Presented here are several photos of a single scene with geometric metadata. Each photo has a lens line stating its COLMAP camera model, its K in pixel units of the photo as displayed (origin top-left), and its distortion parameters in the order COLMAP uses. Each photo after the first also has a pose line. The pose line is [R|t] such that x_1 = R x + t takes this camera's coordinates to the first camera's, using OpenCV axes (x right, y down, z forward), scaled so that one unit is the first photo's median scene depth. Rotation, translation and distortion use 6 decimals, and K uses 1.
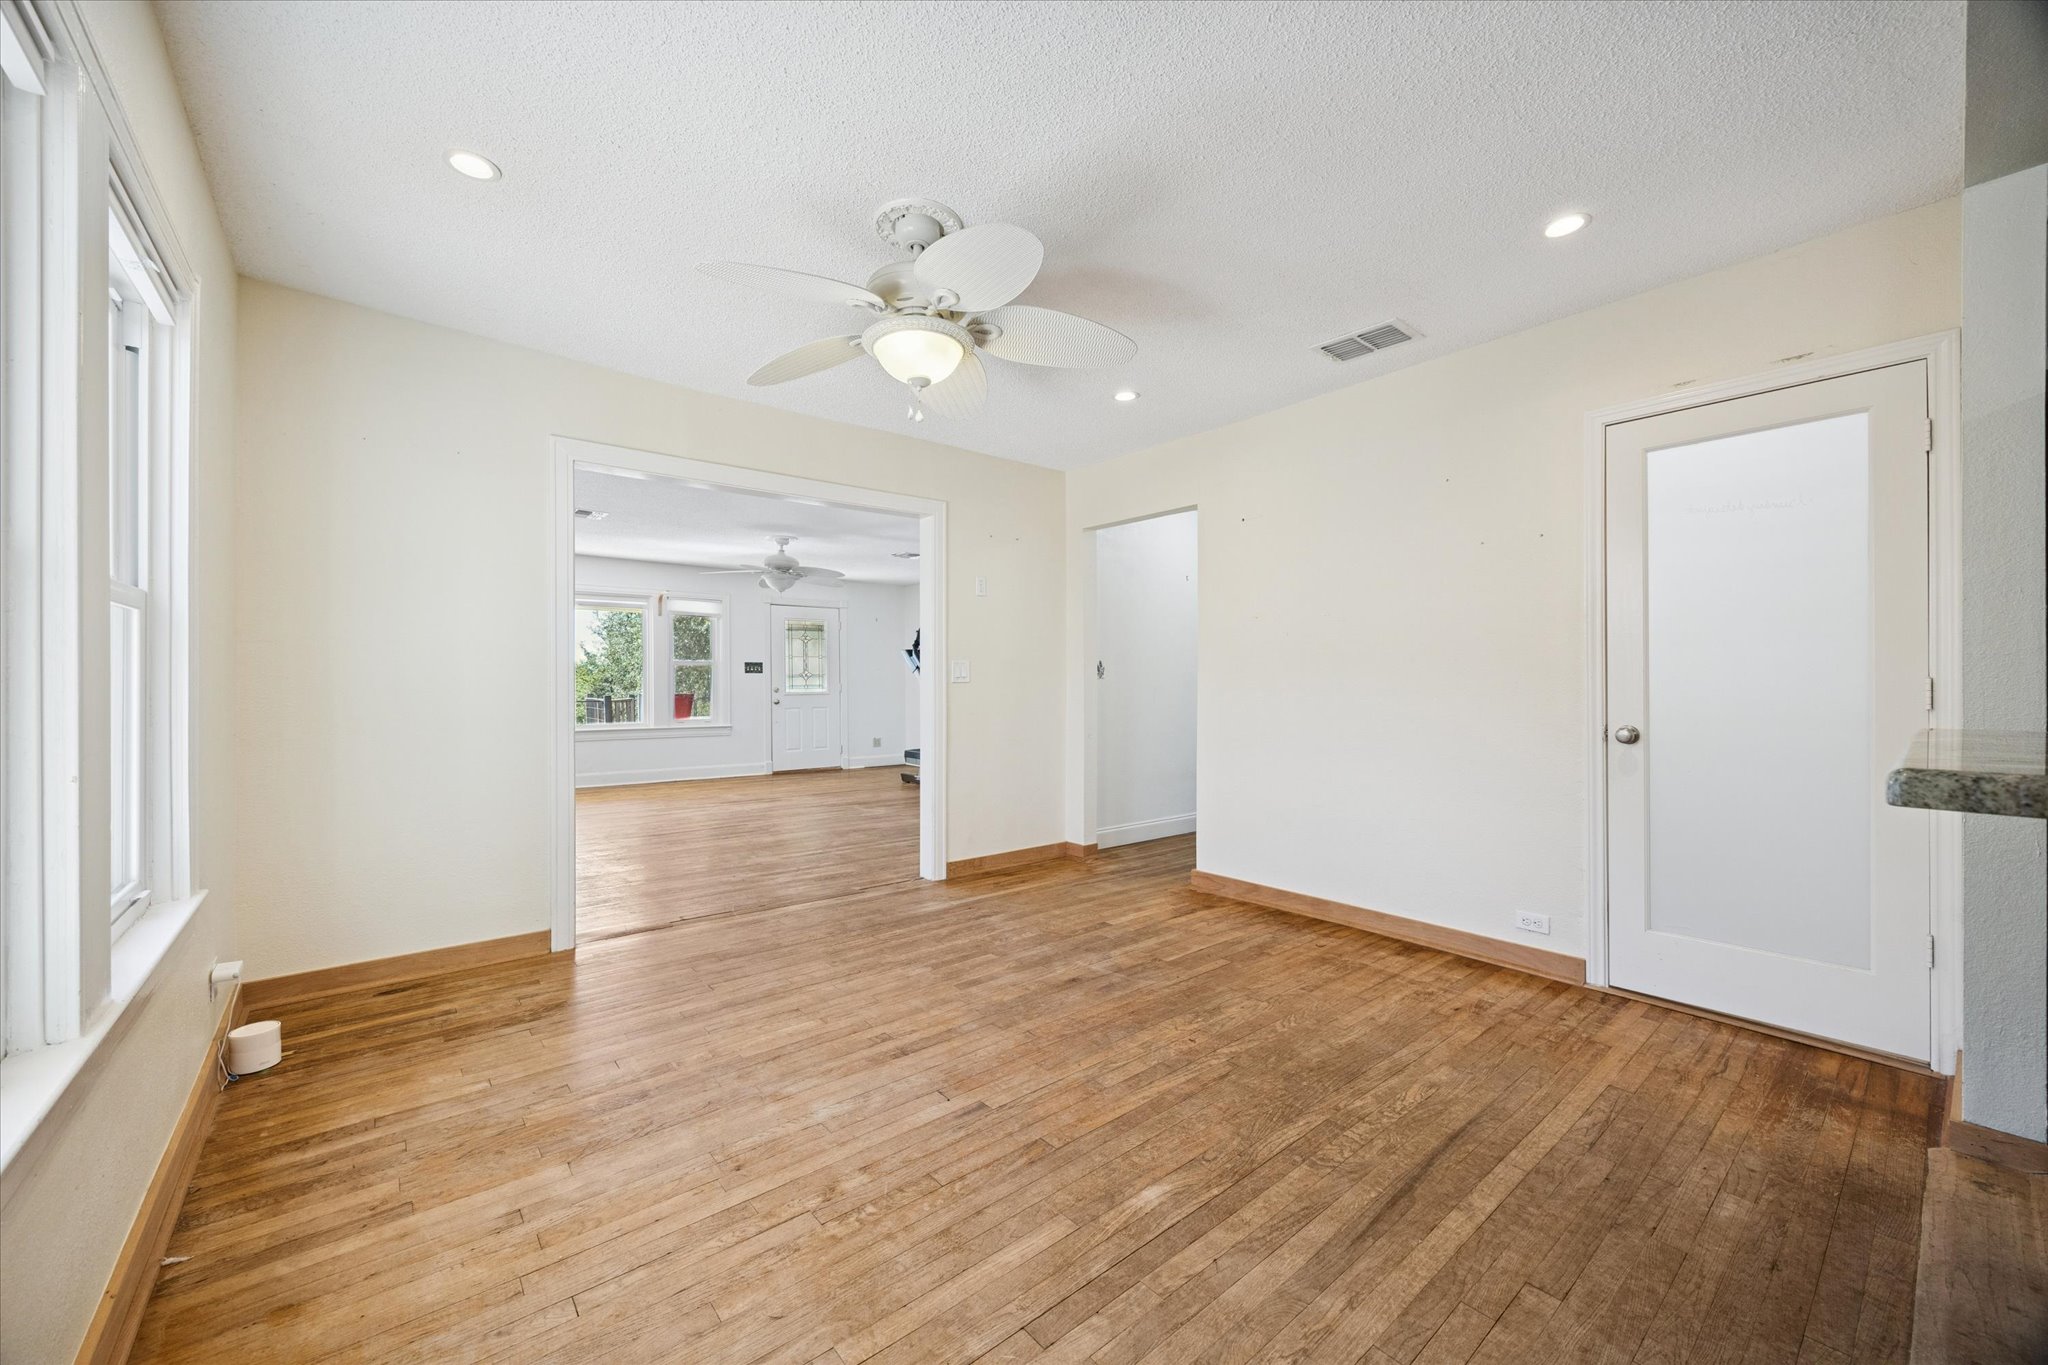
lens RADIAL K [[782.6, 0, 1012.5], [0, 782.6, 696.8], [0, 0, 1]] dist [-0.003019, -0.000223]
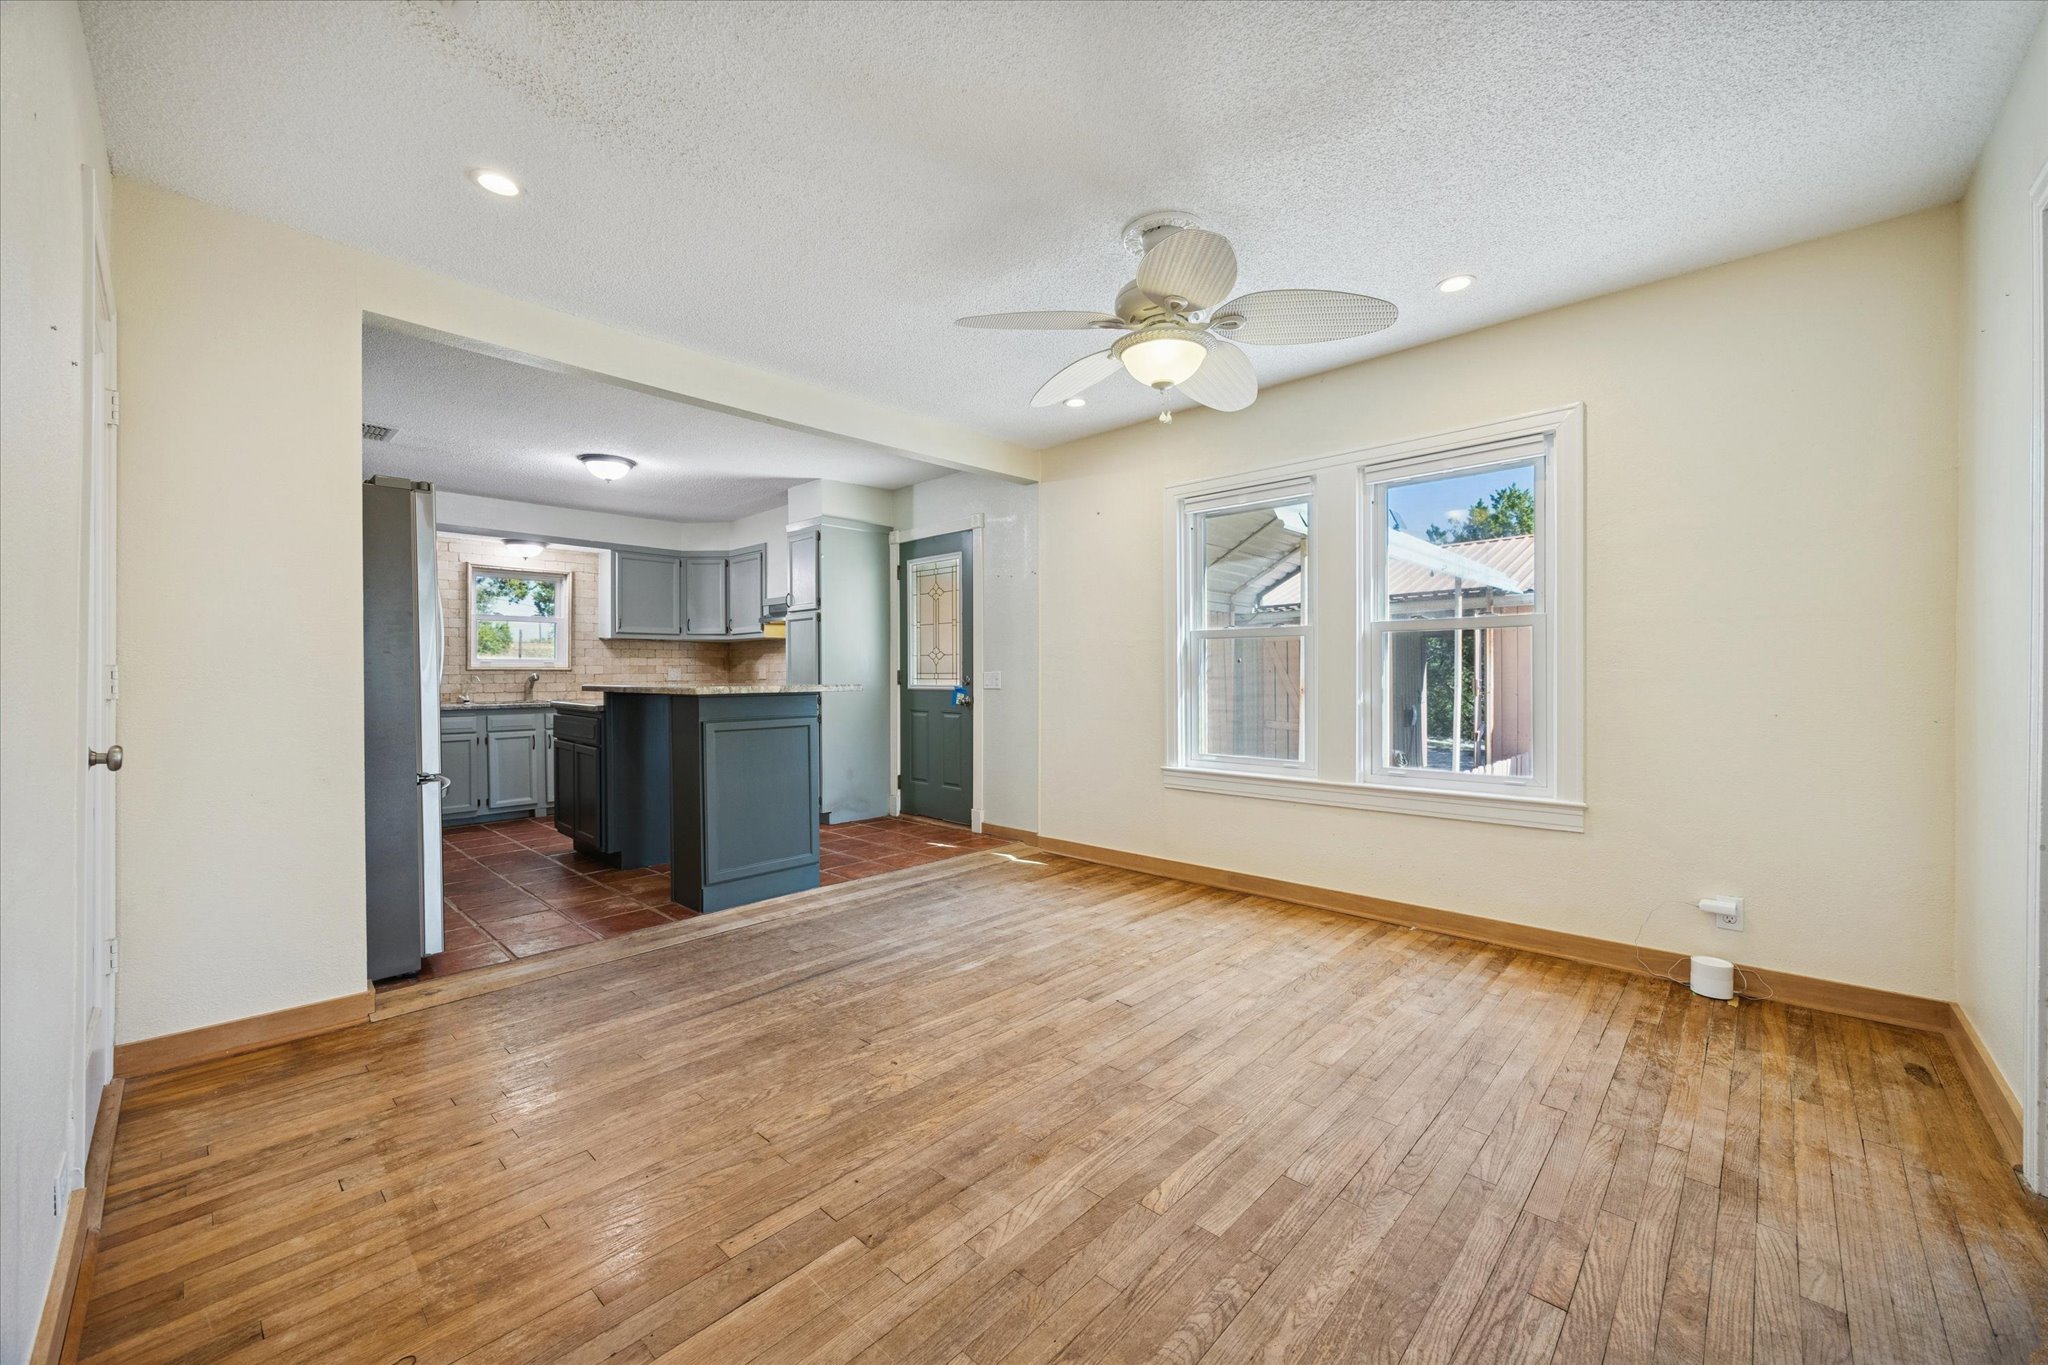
lens RADIAL K [[782.6, 0, 1017.3], [0, 782.6, 675.3], [0, 0, 1]] dist [-0.003019, -0.000223]
pose [[-0.992167, 0.002161, -0.124899, 0.167714], [-0.000352, 0.999798, 0.020099, -0.022801], [0.124918, 0.019986, -0.991966, 1.596498]]
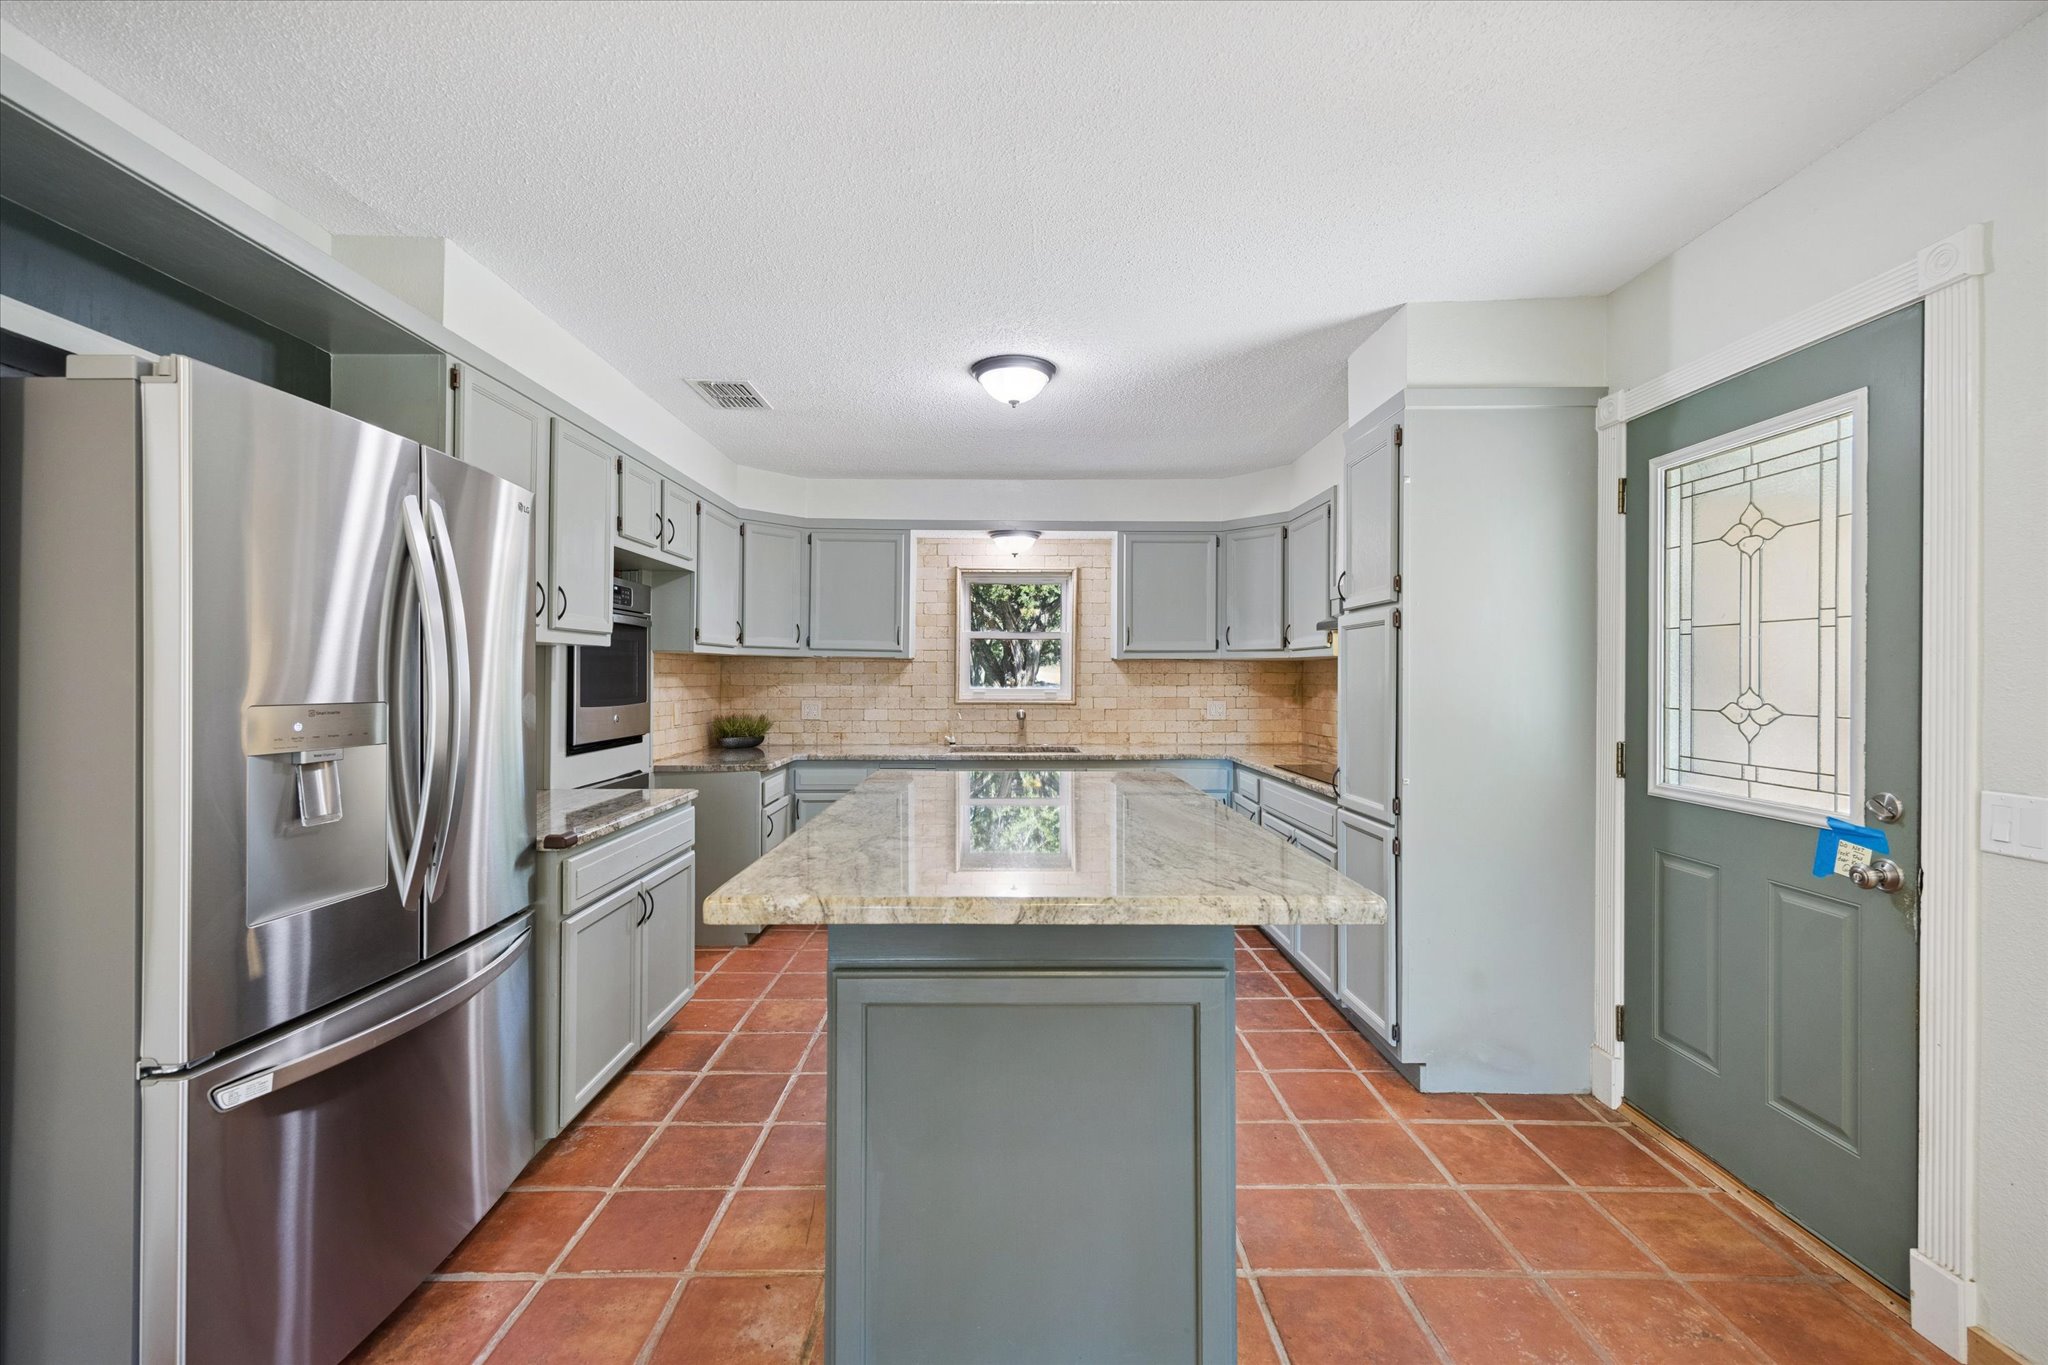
lens RADIAL K [[827.4, 0, 1016.6], [0, 827.4, 676.0], [0, 0, 1]] dist [0.007852, -0.000889]
pose [[-0.776724, -0.005978, 0.629812, 0.164204], [0.006340, 0.999830, 0.017310, -0.082068], [-0.629809, 0.017438, -0.776554, 0.601569]]
